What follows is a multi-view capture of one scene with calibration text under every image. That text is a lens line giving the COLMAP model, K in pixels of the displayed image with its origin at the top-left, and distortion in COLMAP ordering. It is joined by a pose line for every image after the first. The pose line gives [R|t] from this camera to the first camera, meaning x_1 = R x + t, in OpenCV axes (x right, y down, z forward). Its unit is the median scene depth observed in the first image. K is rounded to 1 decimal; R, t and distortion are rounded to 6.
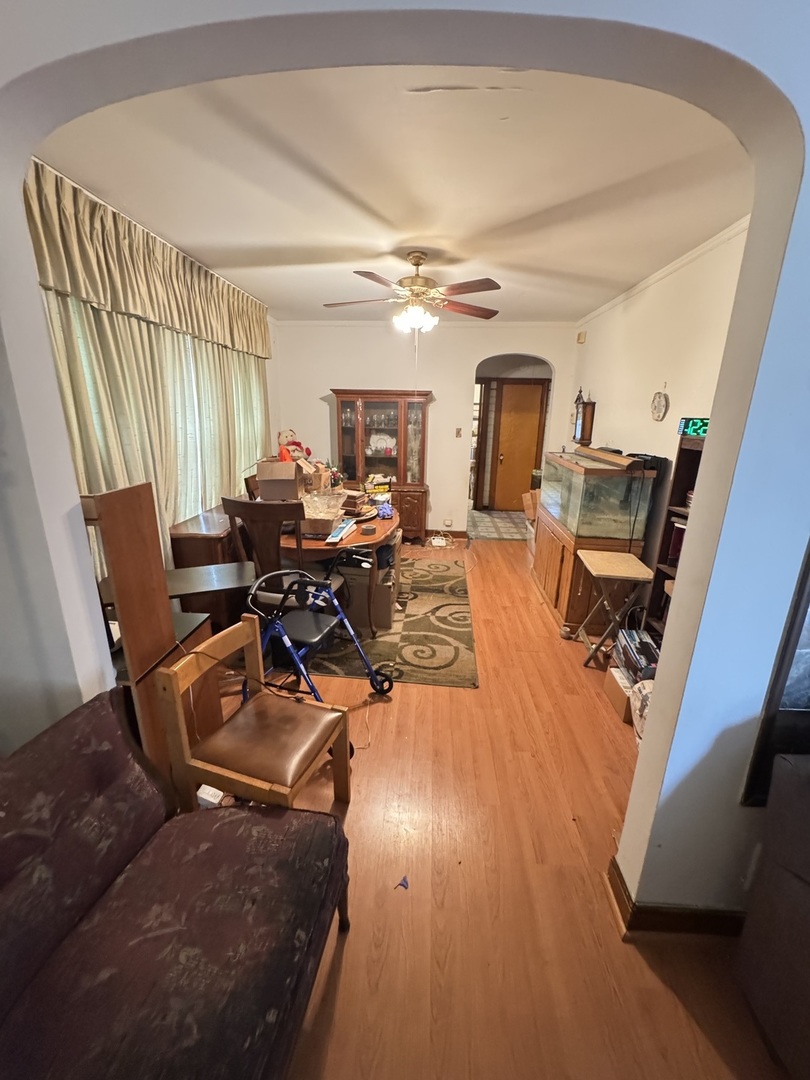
lens RADIAL K [[431.7, 0, 405.0], [0, 431.7, 540.0], [0, 0, 1]] dist [-0.001367, 0.000088]
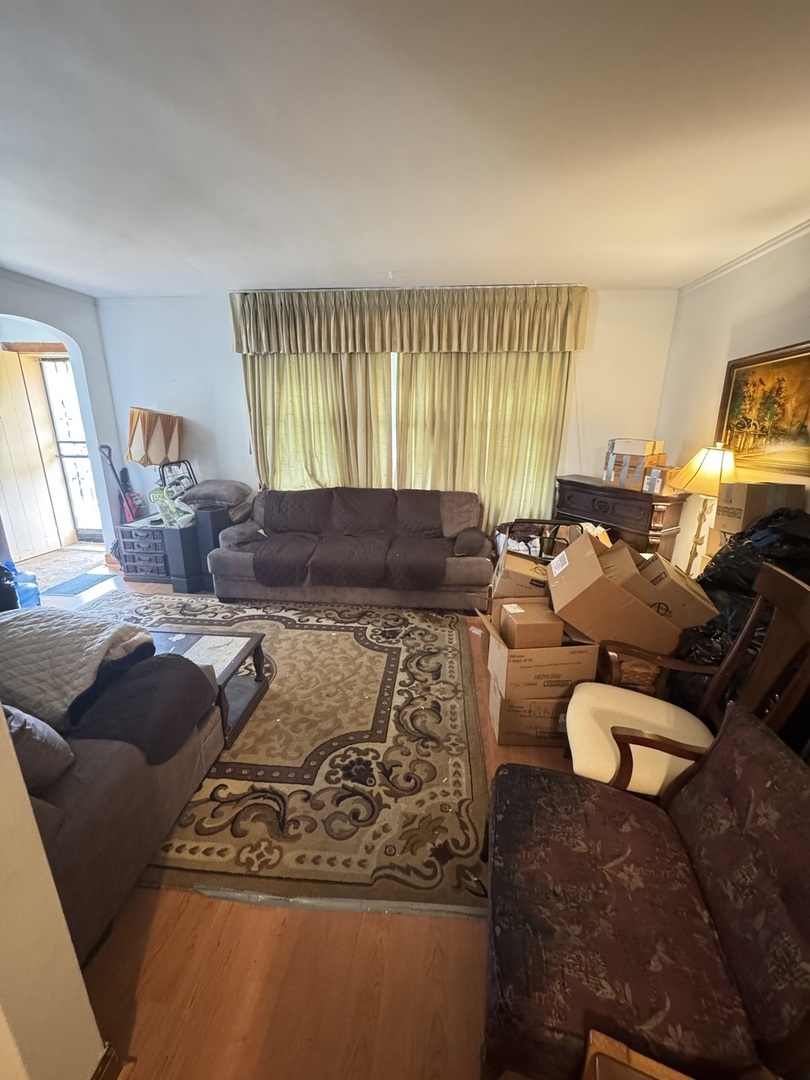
lens RADIAL K [[431.7, 0, 405.0], [0, 431.7, 540.0], [0, 0, 1]] dist [-0.001367, 0.000088]
pose [[-0.998582, -0.042492, 0.032082, 0.005532], [-0.018222, 0.838923, 0.543945, -0.143462], [-0.050028, 0.542589, -0.838507, 0.460347]]
